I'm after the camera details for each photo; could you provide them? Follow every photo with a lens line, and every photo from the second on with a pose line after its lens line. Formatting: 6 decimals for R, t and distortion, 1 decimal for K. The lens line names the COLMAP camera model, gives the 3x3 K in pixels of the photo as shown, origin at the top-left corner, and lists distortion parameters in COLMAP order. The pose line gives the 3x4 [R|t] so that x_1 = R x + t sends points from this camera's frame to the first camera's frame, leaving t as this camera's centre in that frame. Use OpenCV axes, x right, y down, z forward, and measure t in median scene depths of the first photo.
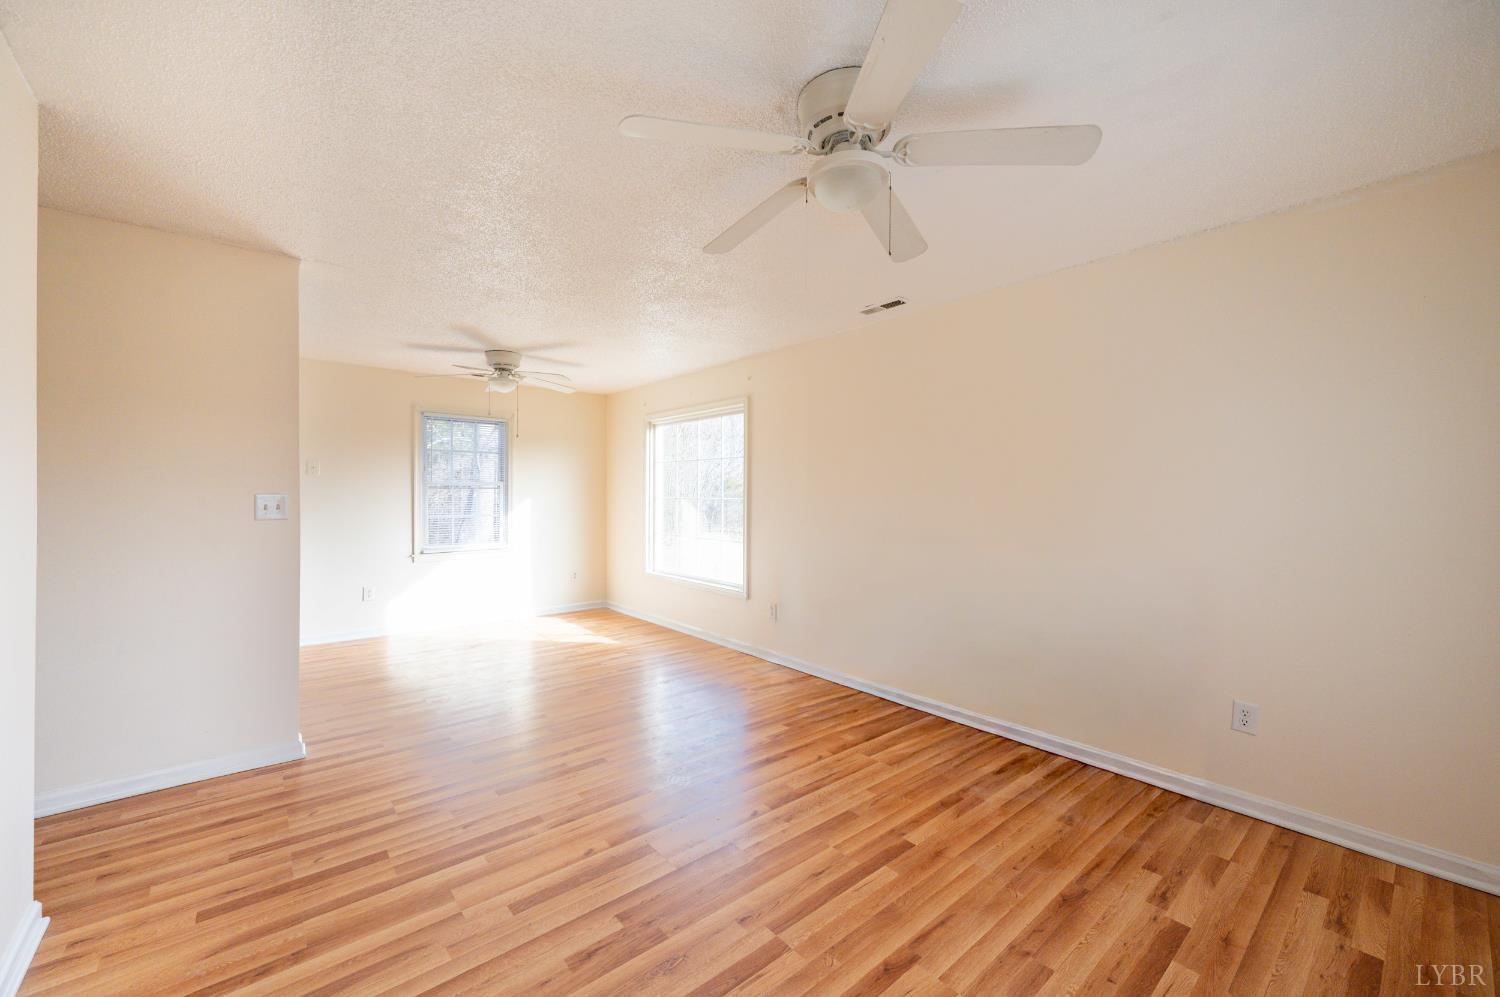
lens RADIAL K [[584.8, 0, 751.6], [0, 584.8, 493.0], [0, 0, 1]] dist [-0.002447, -0.000080]
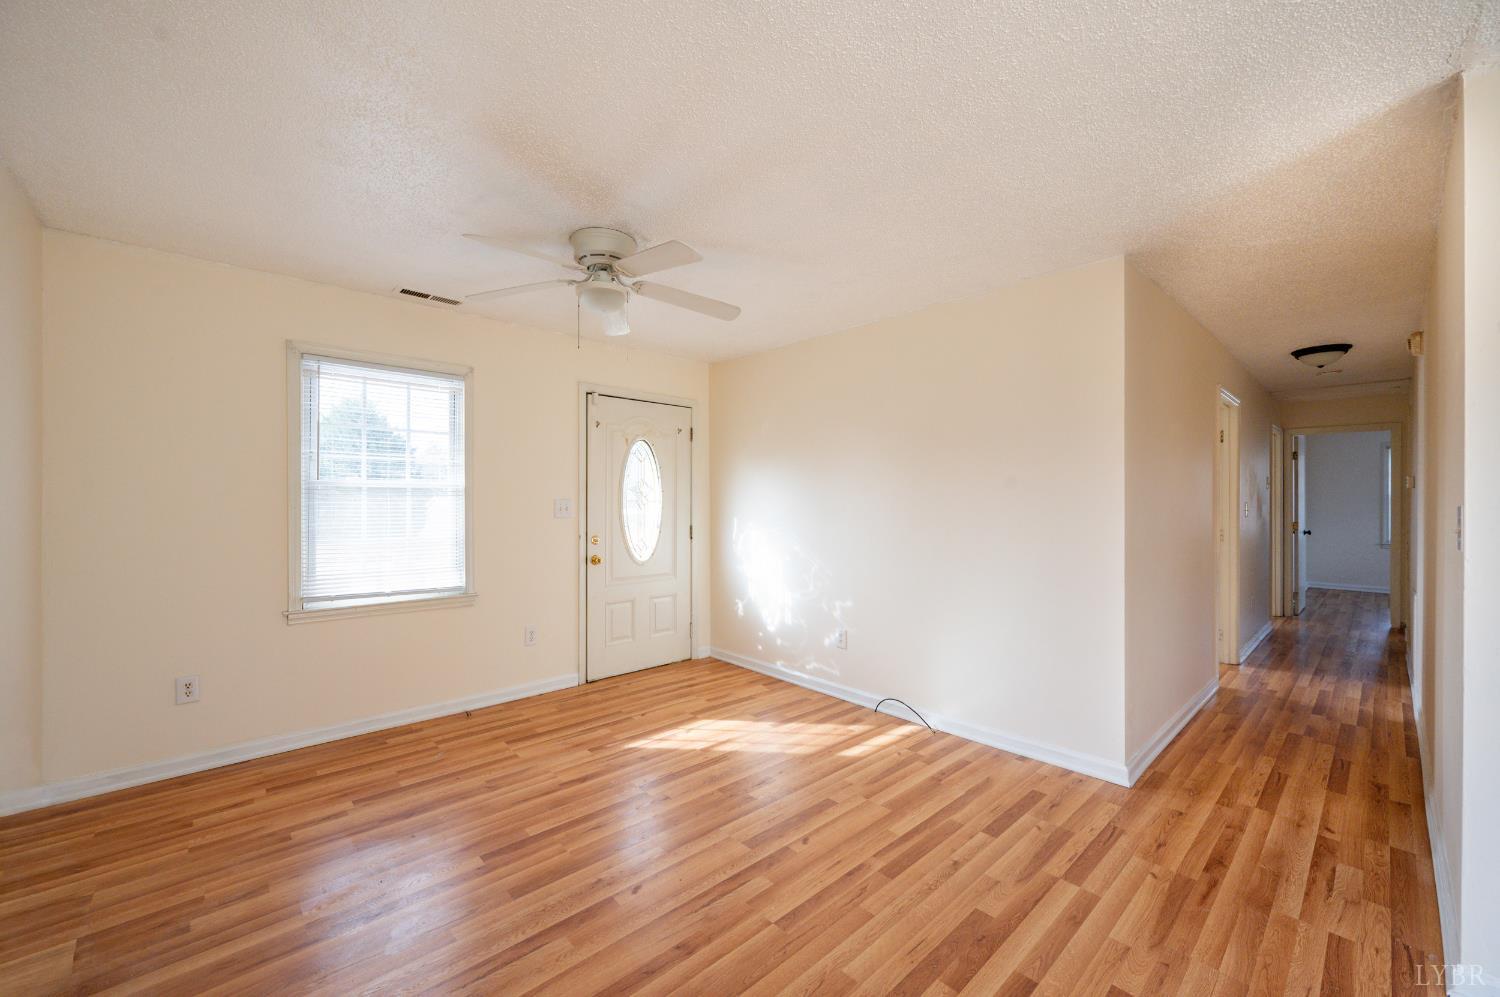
lens RADIAL K [[584.8, 0, 749.2], [0, 584.8, 508.9], [0, 0, 1]] dist [-0.002447, -0.000080]
pose [[-0.999179, -0.009575, -0.039355, -0.134087], [-0.010137, 0.999849, 0.014096, 0.002402], [0.039214, 0.014484, -0.999126, 2.107682]]
